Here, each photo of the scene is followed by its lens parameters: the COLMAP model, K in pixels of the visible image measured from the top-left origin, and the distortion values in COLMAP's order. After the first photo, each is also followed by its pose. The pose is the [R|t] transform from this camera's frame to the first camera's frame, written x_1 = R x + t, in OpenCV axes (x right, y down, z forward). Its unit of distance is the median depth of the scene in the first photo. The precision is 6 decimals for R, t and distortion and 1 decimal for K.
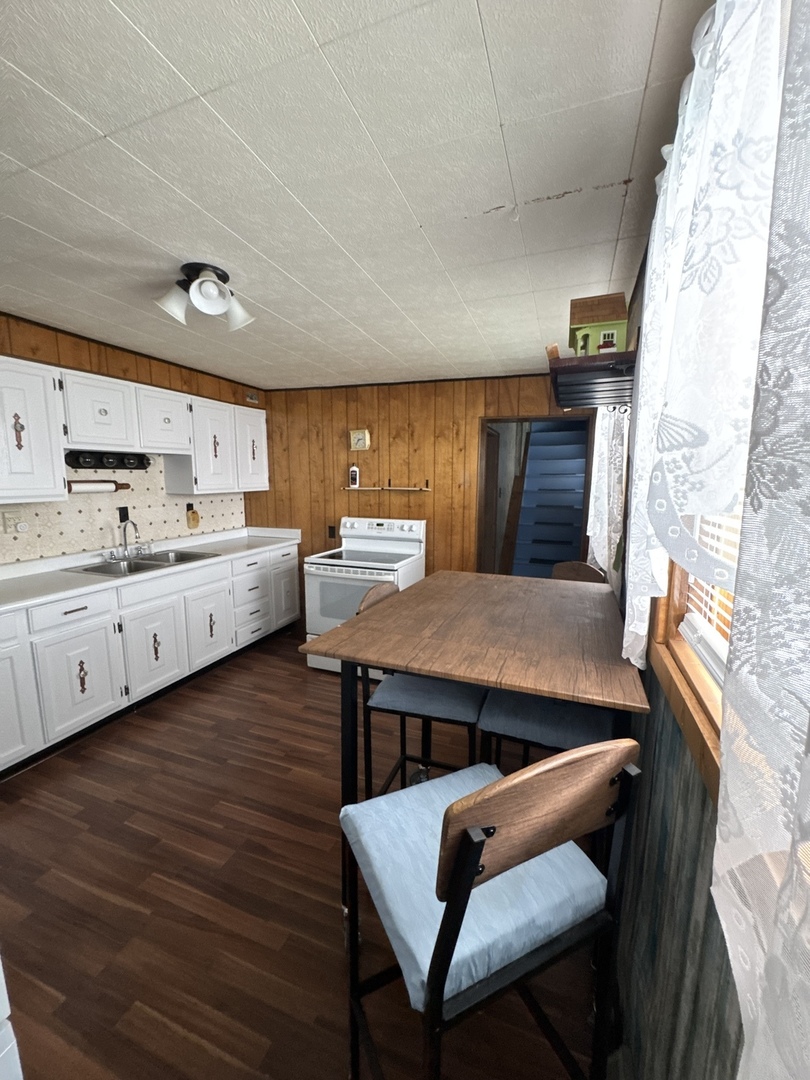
lens RADIAL K [[430.9, 0, 405.0], [0, 430.9, 540.0], [0, 0, 1]] dist [-0.003900, -0.000240]
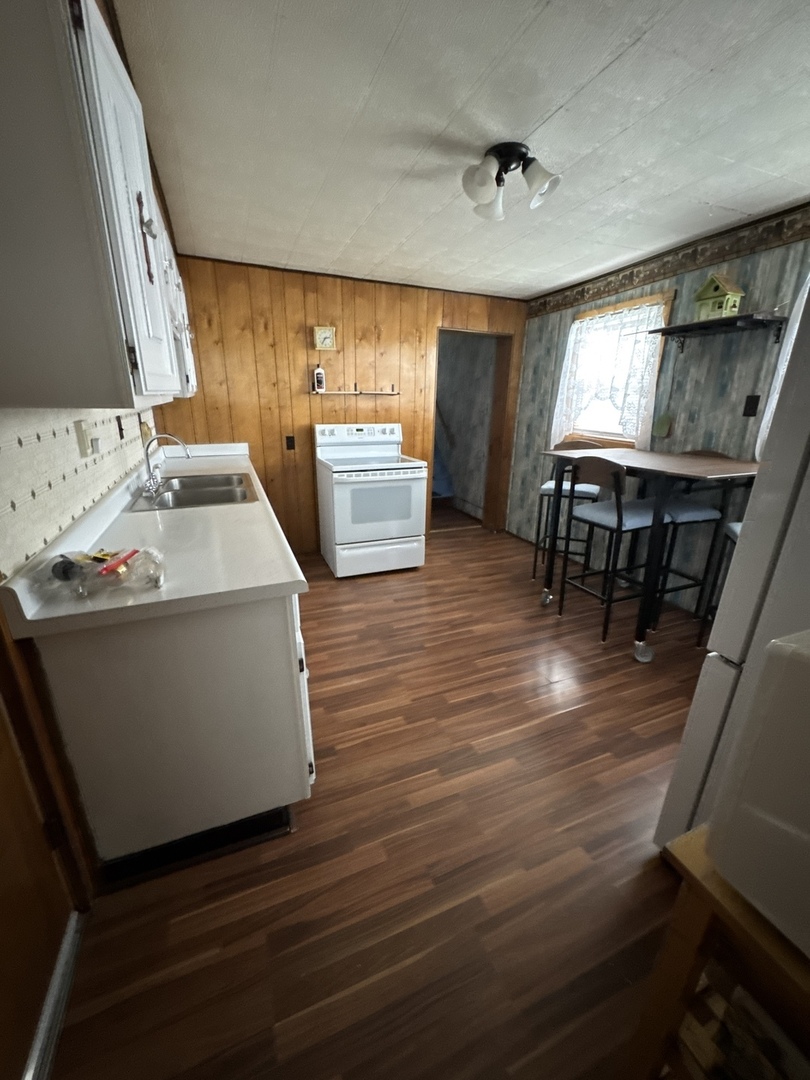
lens RADIAL K [[430.9, 0, 405.0], [0, 430.9, 540.0], [0, 0, 1]] dist [-0.003900, -0.000240]
pose [[0.733140, -0.213578, 0.645671, -0.682327], [0.088015, 0.971220, 0.221326, 0.000993], [-0.674359, -0.105434, 0.730838, 0.159144]]
